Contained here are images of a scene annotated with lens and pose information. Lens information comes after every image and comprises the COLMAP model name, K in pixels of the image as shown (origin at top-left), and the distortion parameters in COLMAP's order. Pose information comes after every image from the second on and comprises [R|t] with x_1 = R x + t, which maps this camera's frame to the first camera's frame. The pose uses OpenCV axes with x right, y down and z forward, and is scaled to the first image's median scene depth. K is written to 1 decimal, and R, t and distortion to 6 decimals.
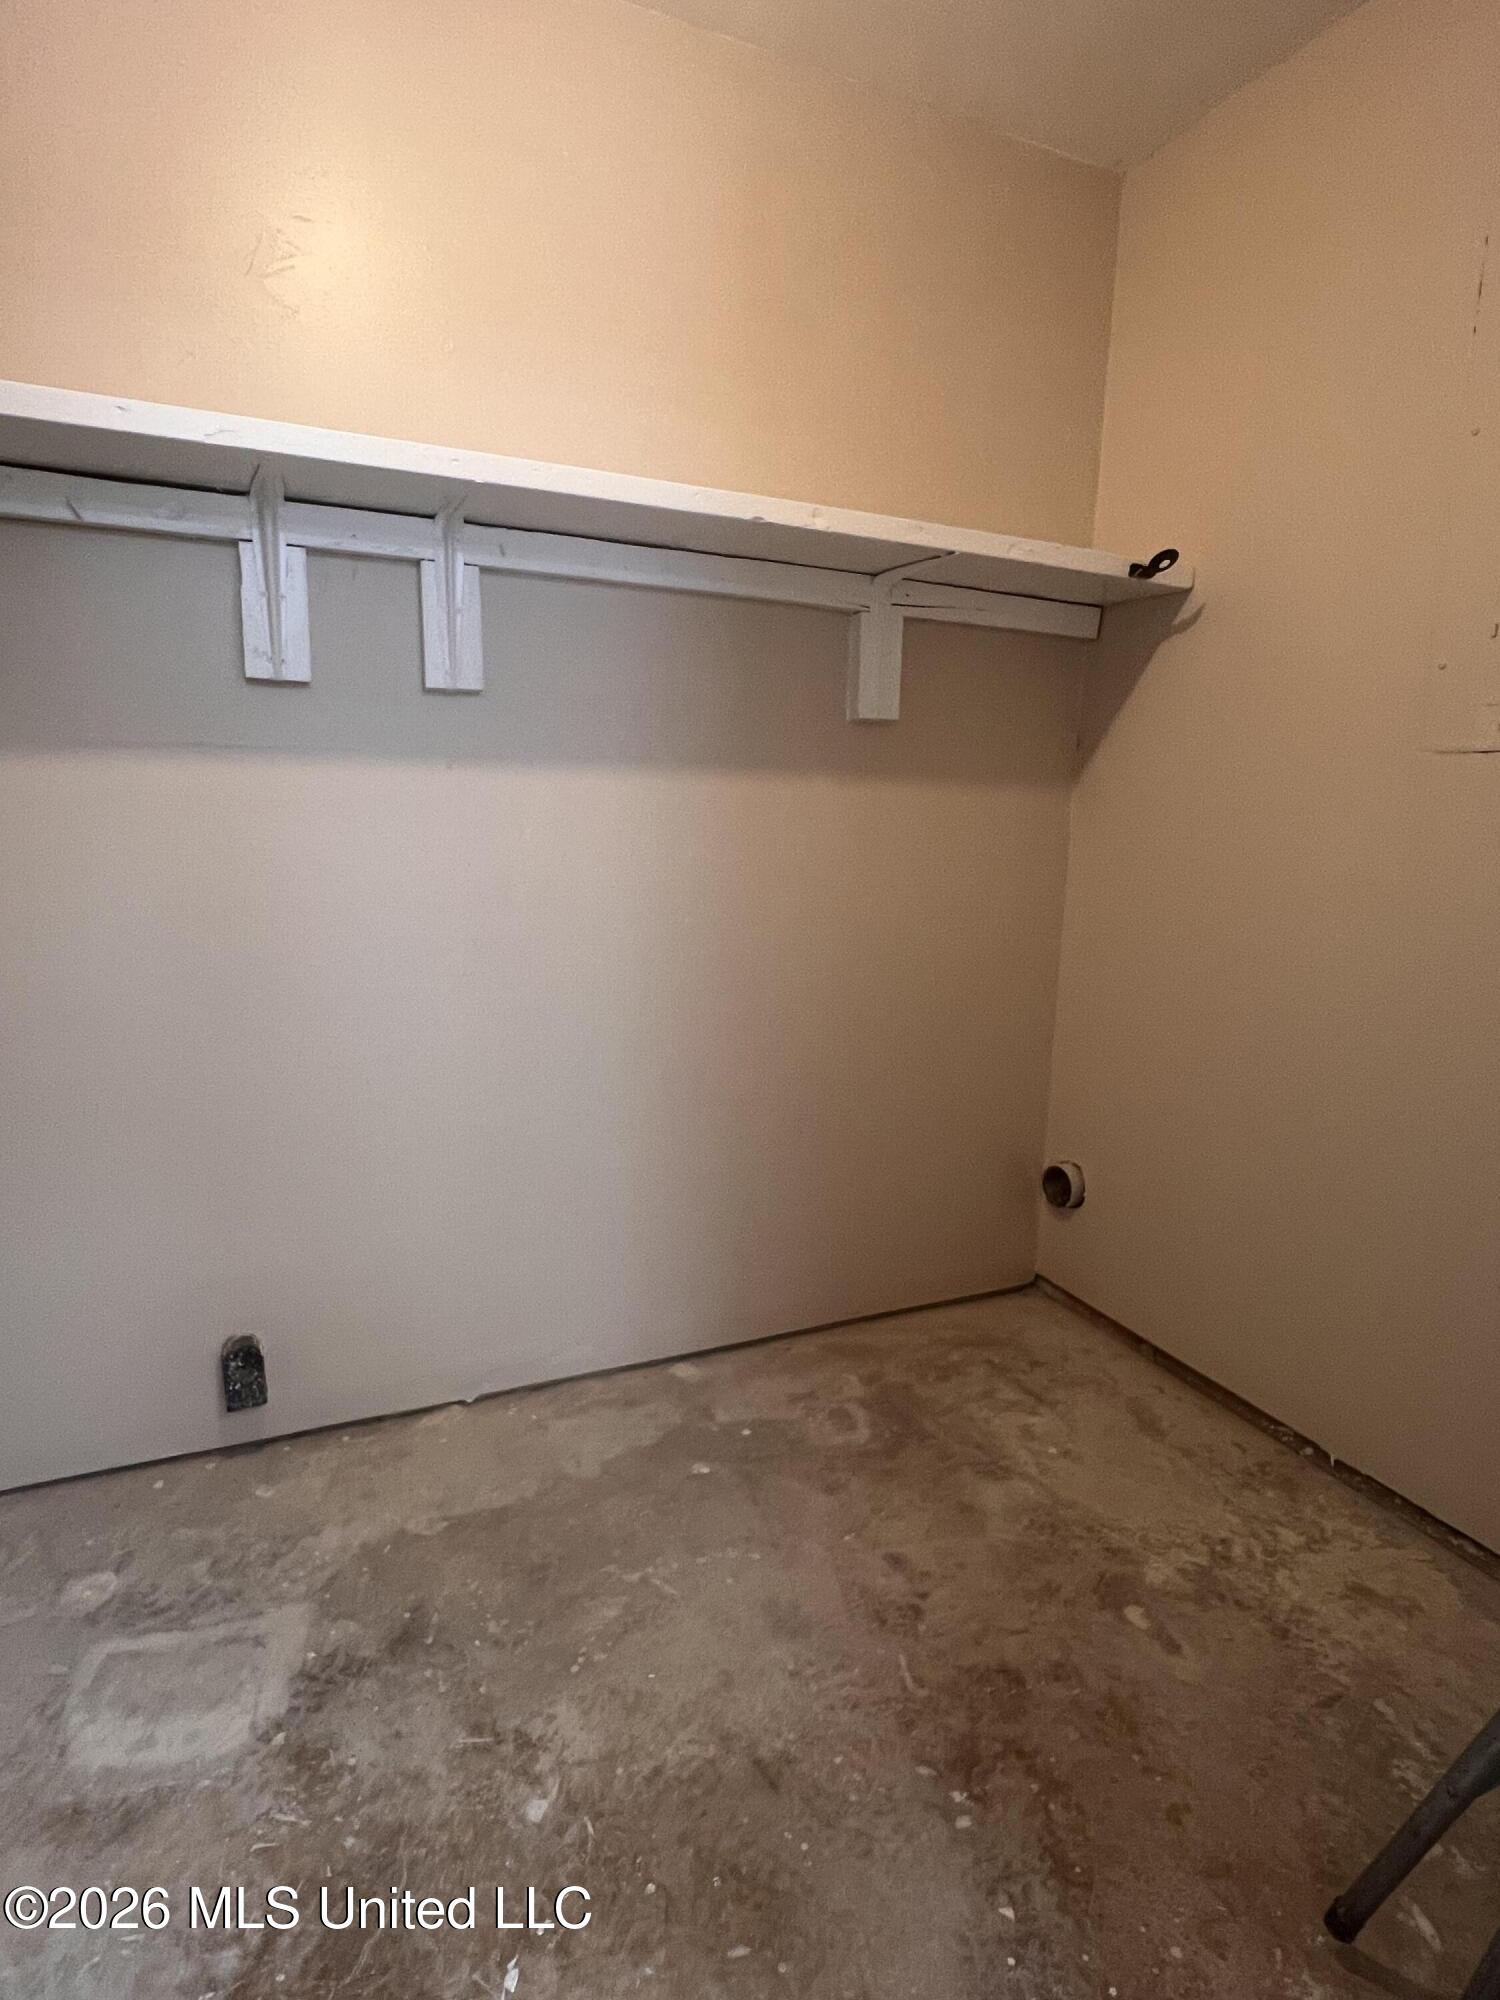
lens RADIAL K [[1045.1, 0, 731.4], [0, 1045.1, 993.0], [0, 0, 1]] dist [-0.008654, 0.001844]
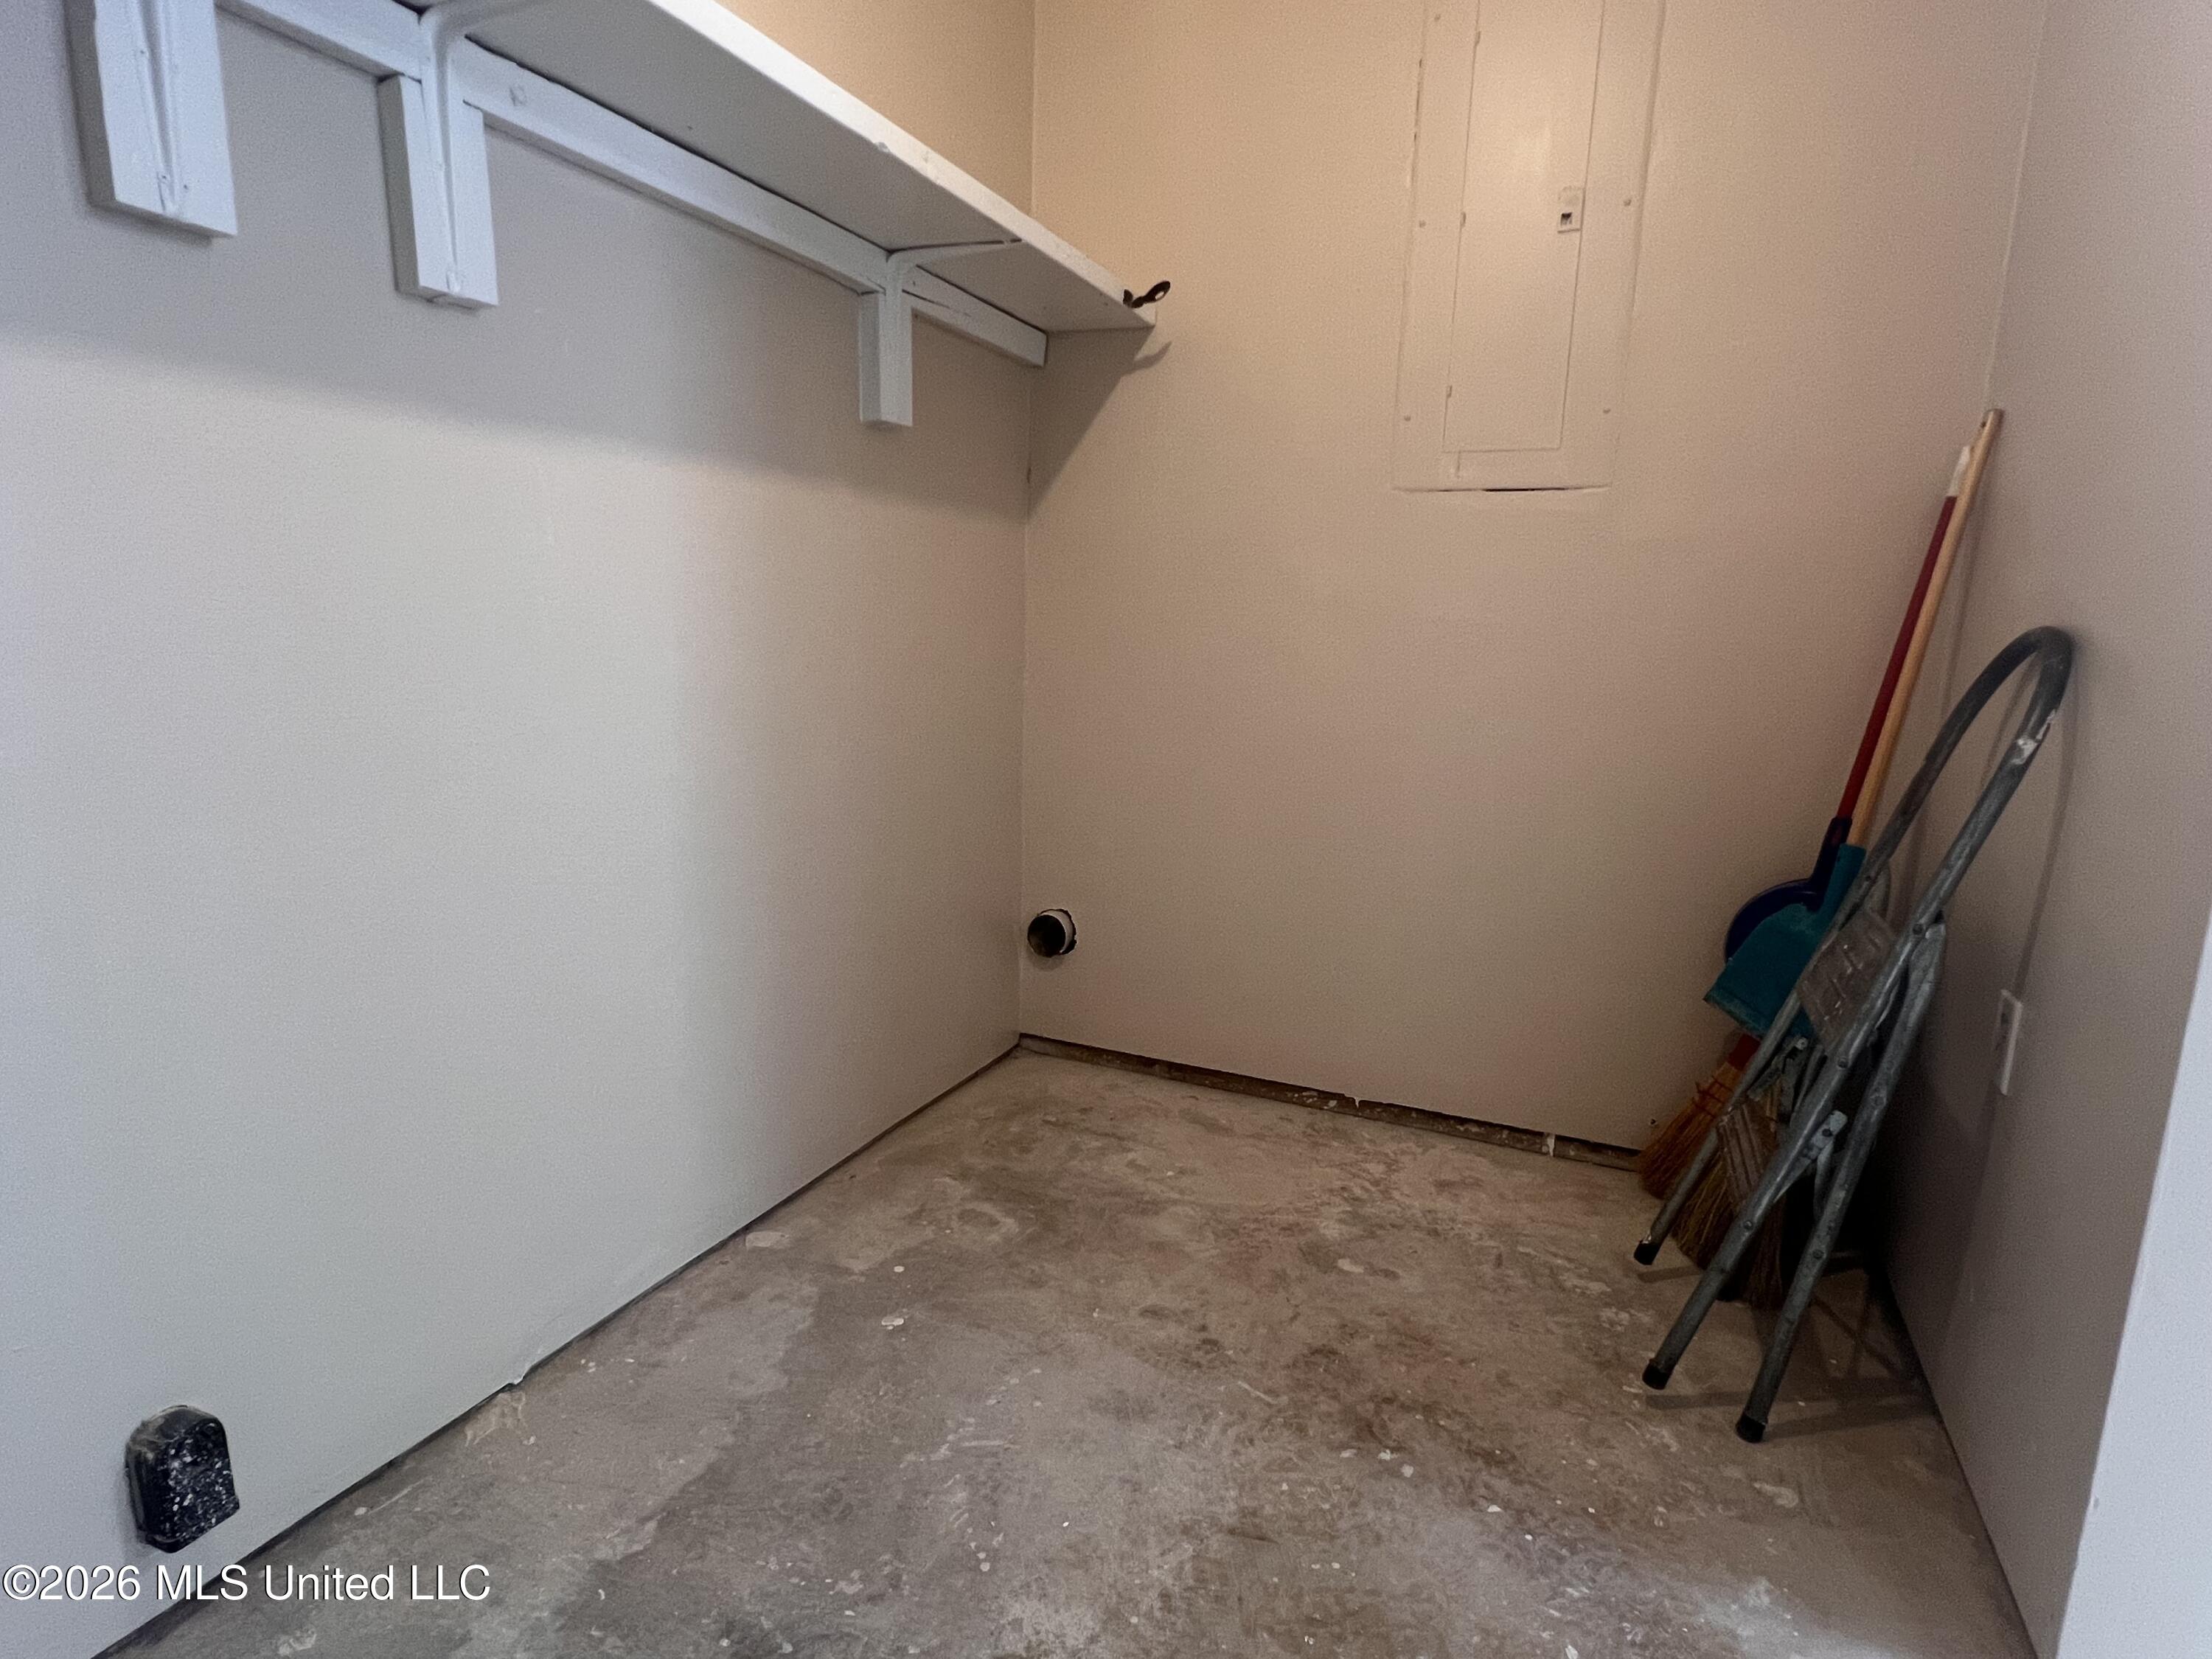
lens RADIAL K [[1155.9, 0, 1091.0], [0, 1155.9, 830.0], [0, 0, 1]] dist [-0.008654, 0.001844]
pose [[0.754624, -0.122575, 0.644607, -0.500798], [0.106346, 0.992255, 0.064186, 0.033890], [-0.647482, 0.020115, 0.761815, 0.223488]]
